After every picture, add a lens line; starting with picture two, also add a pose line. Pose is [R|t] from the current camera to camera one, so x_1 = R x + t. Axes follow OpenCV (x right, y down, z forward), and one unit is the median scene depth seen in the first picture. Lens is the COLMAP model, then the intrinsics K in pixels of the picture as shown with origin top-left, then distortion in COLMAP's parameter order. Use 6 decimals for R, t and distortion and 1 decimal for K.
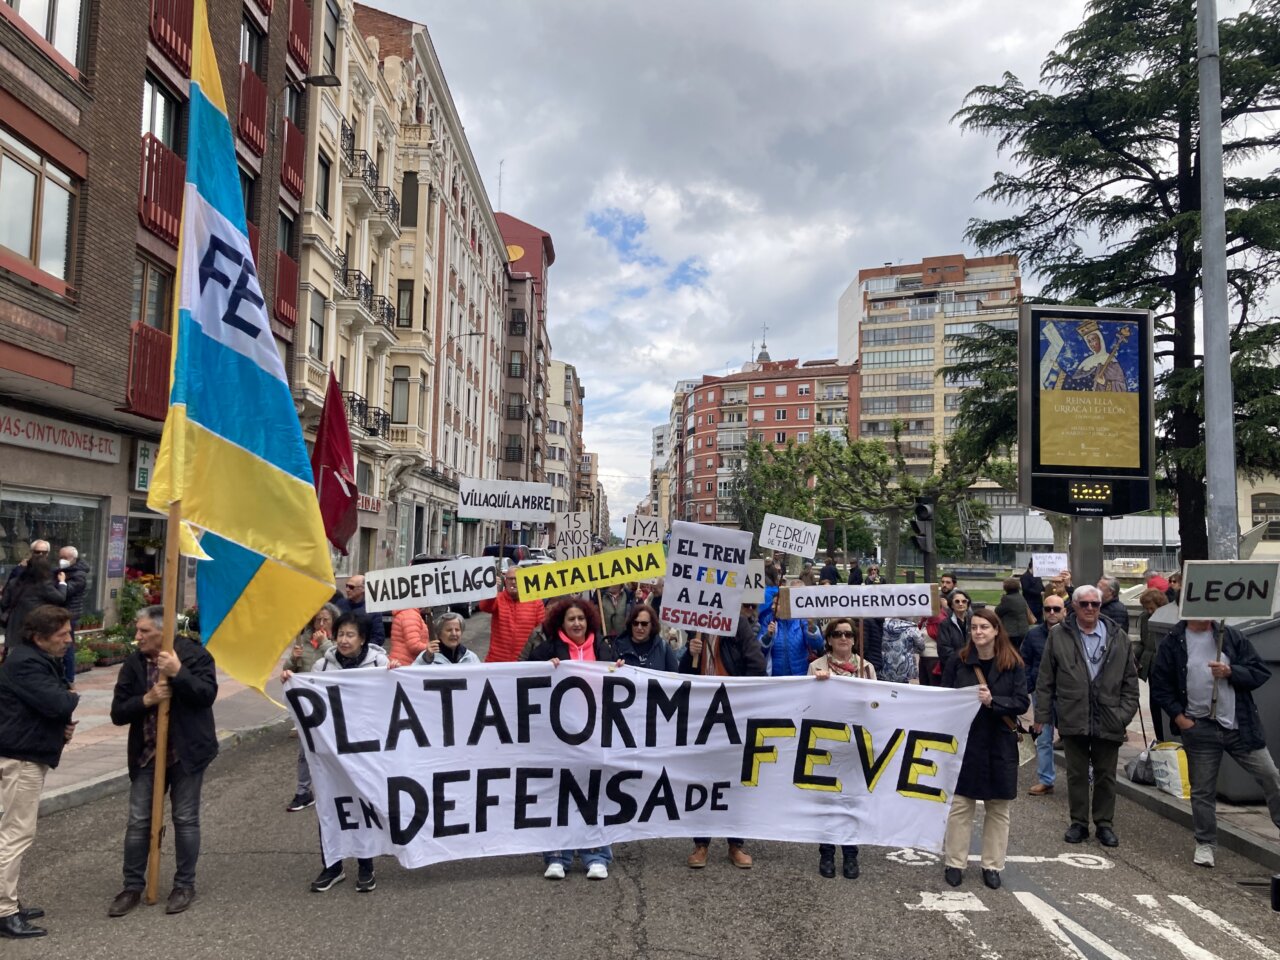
lens RADIAL K [[1050.0, 0, 632.7], [0, 1050.0, 479.3], [0, 0, 1]] dist [-0.028156, 0.006358]
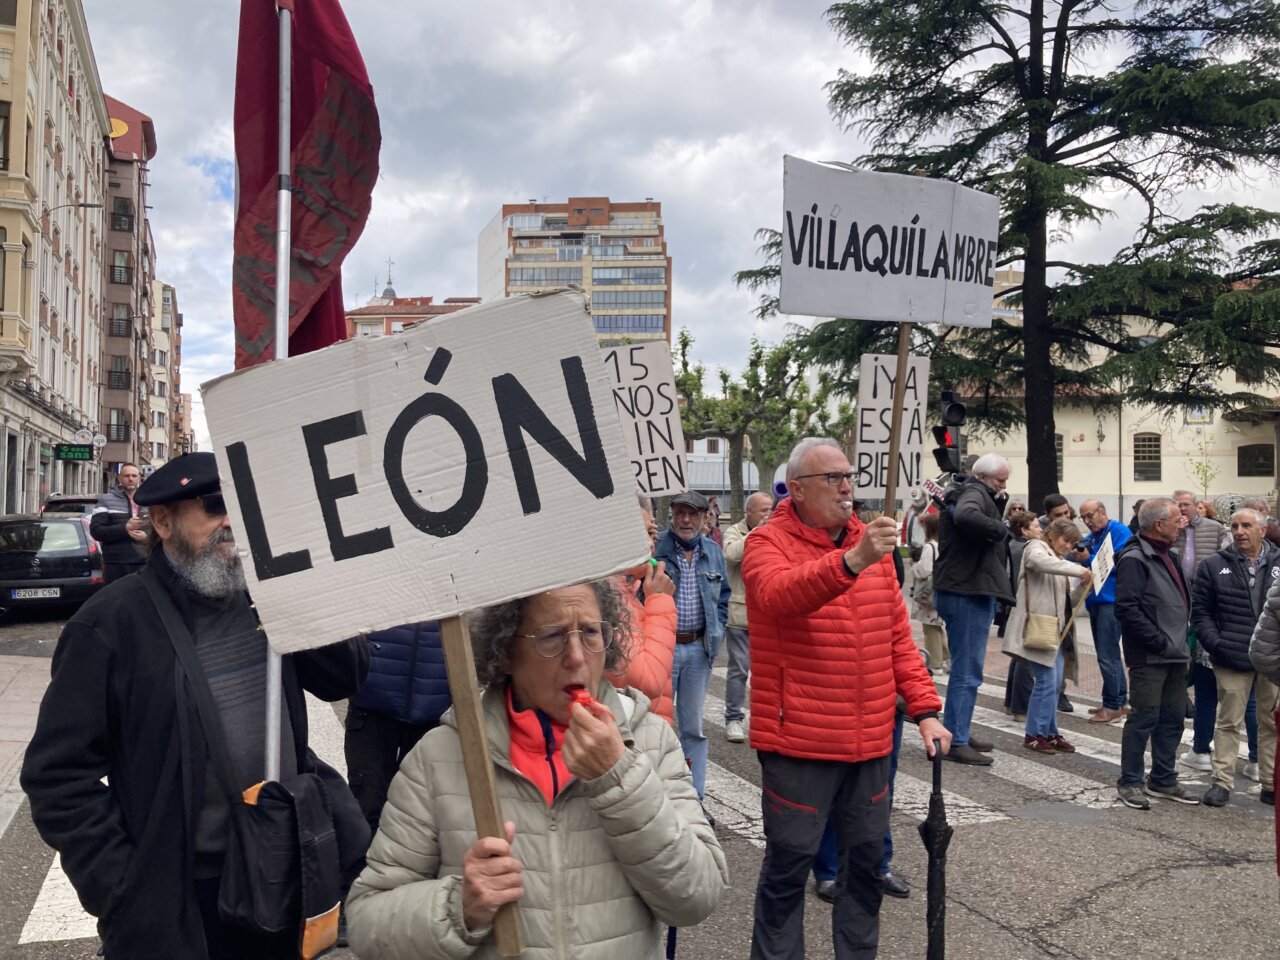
lens RADIAL K [[1050.0, 0, 641.6], [0, 1050.0, 483.5], [0, 0, 1]] dist [-0.028156, 0.006358]
pose [[0.922609, -0.003300, 0.385723, -0.052168], [-0.013980, 0.999020, 0.041987, 0.015273], [-0.385483, -0.044130, 0.921659, 0.114845]]
